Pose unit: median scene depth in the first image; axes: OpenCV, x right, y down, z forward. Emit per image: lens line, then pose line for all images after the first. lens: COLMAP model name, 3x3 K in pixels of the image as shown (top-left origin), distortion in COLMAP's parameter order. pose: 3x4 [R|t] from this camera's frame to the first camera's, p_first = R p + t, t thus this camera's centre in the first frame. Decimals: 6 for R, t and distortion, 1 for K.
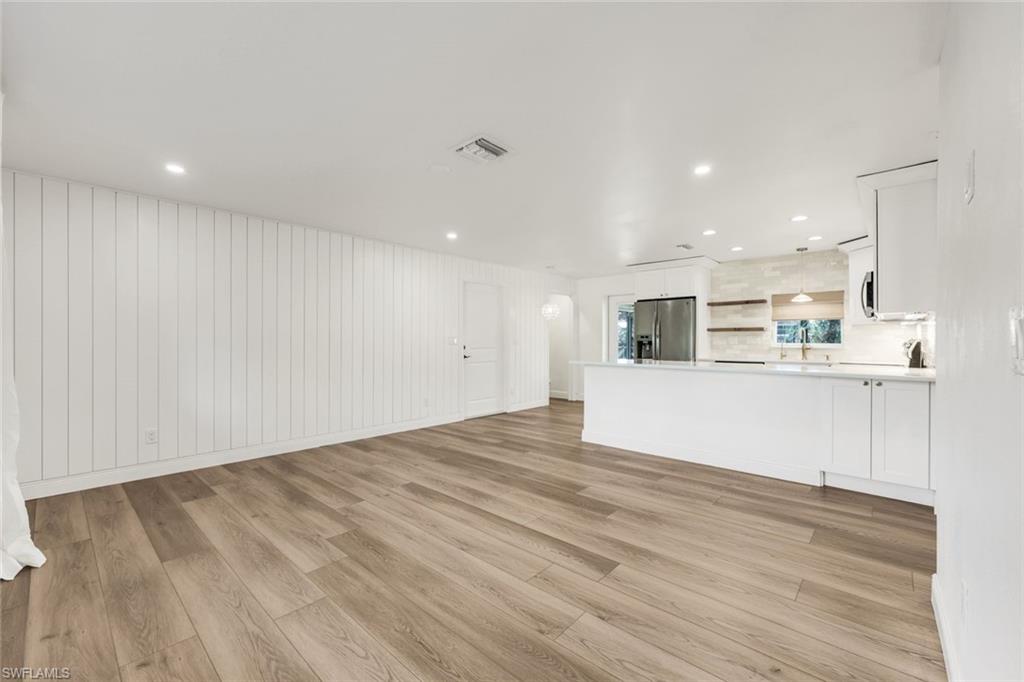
lens RADIAL K [[421.5, 0, 516.1], [0, 421.5, 340.7], [0, 0, 1]] dist [-0.001253, -0.000441]
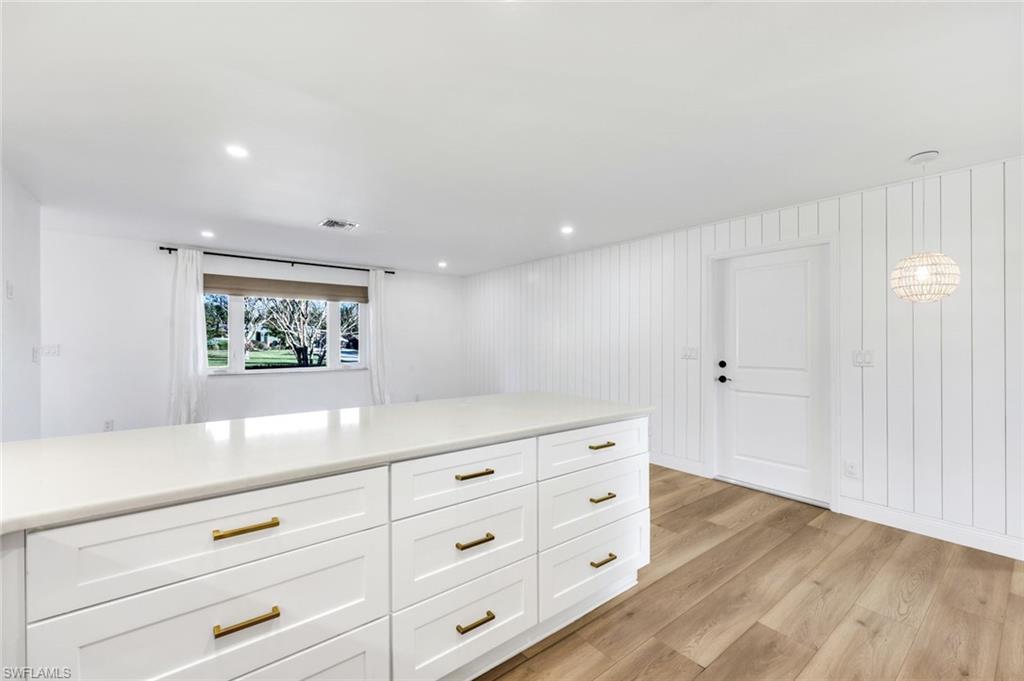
lens RADIAL K [[421.5, 0, 516.1], [0, 421.5, 340.2], [0, 0, 1]] dist [-0.001253, -0.000441]
pose [[-0.174771, -0.001591, -0.984608, 0.952036], [-0.002493, 0.999996, -0.001173, -0.031084], [0.984606, 0.002249, -0.174774, 1.447301]]
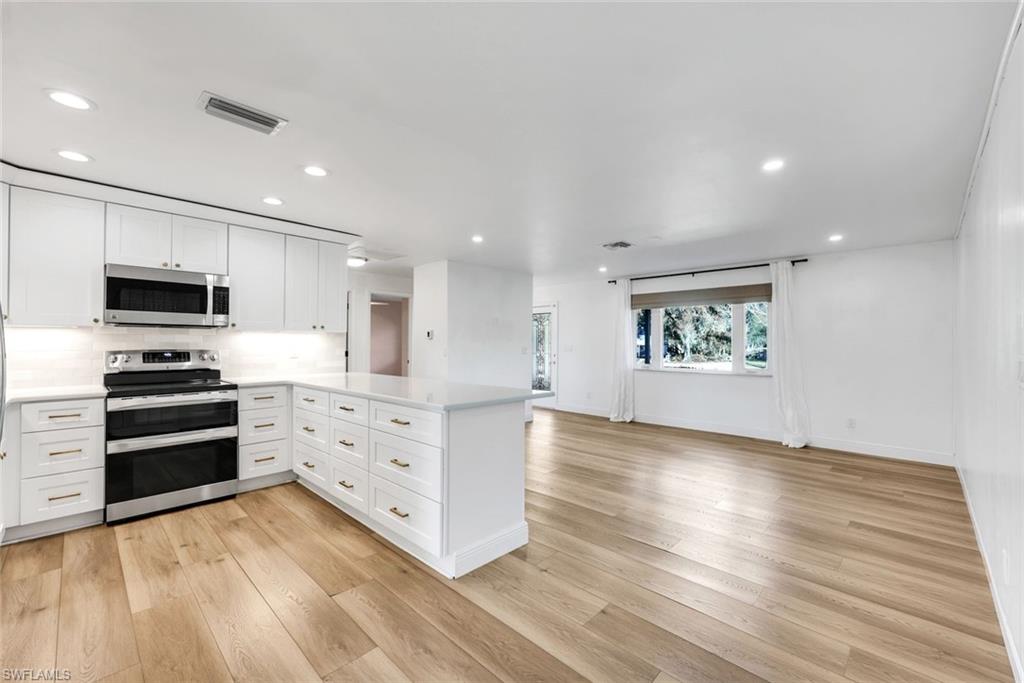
lens RADIAL K [[420.5, 0, 507.6], [0, 420.5, 342.0], [0, 0, 1]] dist [-0.000184, 0.000205]
pose [[-0.999113, -0.005918, 0.041693, 0.224632], [-0.006095, 0.999973, -0.004131, -0.026045], [-0.041668, -0.004382, -0.999122, 2.117832]]
